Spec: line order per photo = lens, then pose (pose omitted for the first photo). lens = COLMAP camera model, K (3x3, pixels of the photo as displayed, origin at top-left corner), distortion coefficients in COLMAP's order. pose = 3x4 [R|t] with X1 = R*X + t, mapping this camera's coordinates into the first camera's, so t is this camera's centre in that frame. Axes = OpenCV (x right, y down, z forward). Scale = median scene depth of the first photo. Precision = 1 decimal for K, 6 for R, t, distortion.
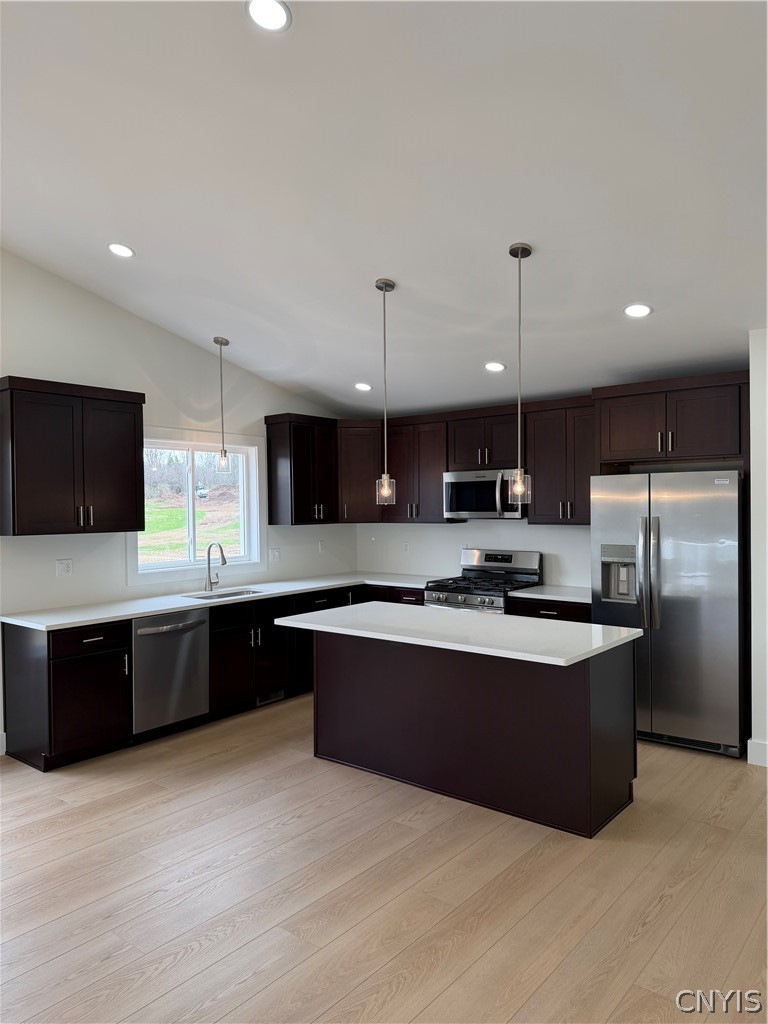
lens RADIAL K [[726.9, 0, 384.0], [0, 726.9, 512.0], [0, 0, 1]] dist [-0.007755, -0.005301]
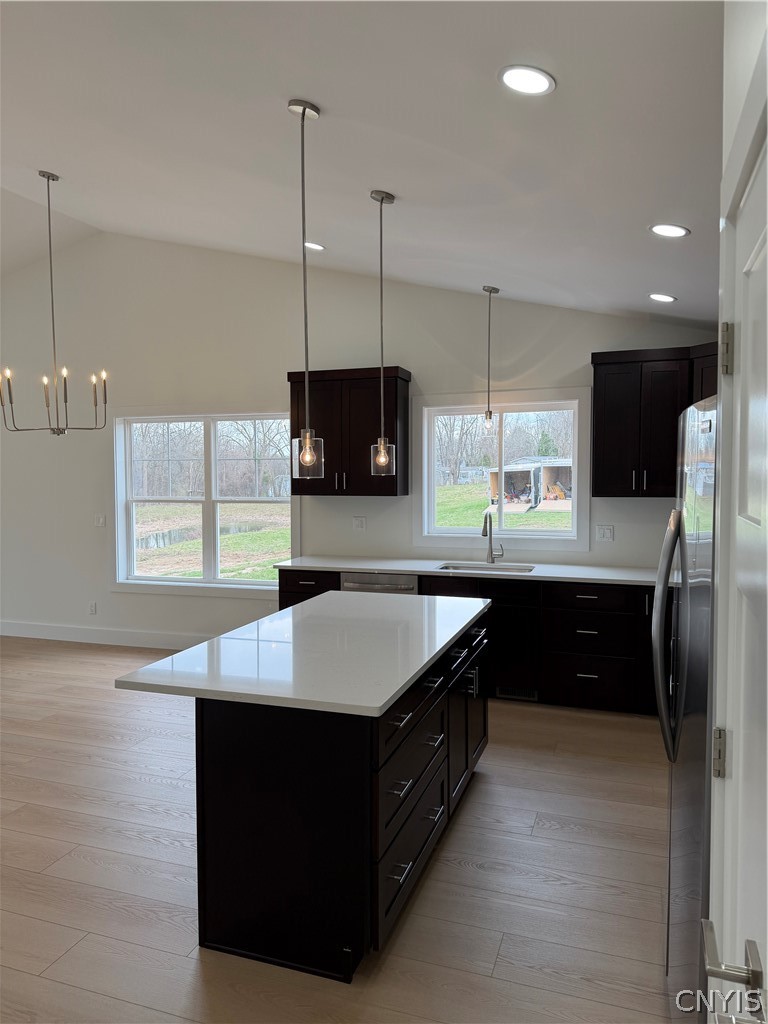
lens RADIAL K [[721.6, 0, 379.9], [0, 721.6, 527.6], [0, 0, 1]] dist [0.089410, -0.001156]
pose [[0.310117, 0.083381, -0.947035, 0.614810], [-0.005704, 0.996292, 0.085850, -0.016792], [0.950681, -0.021221, 0.309442, 0.589712]]
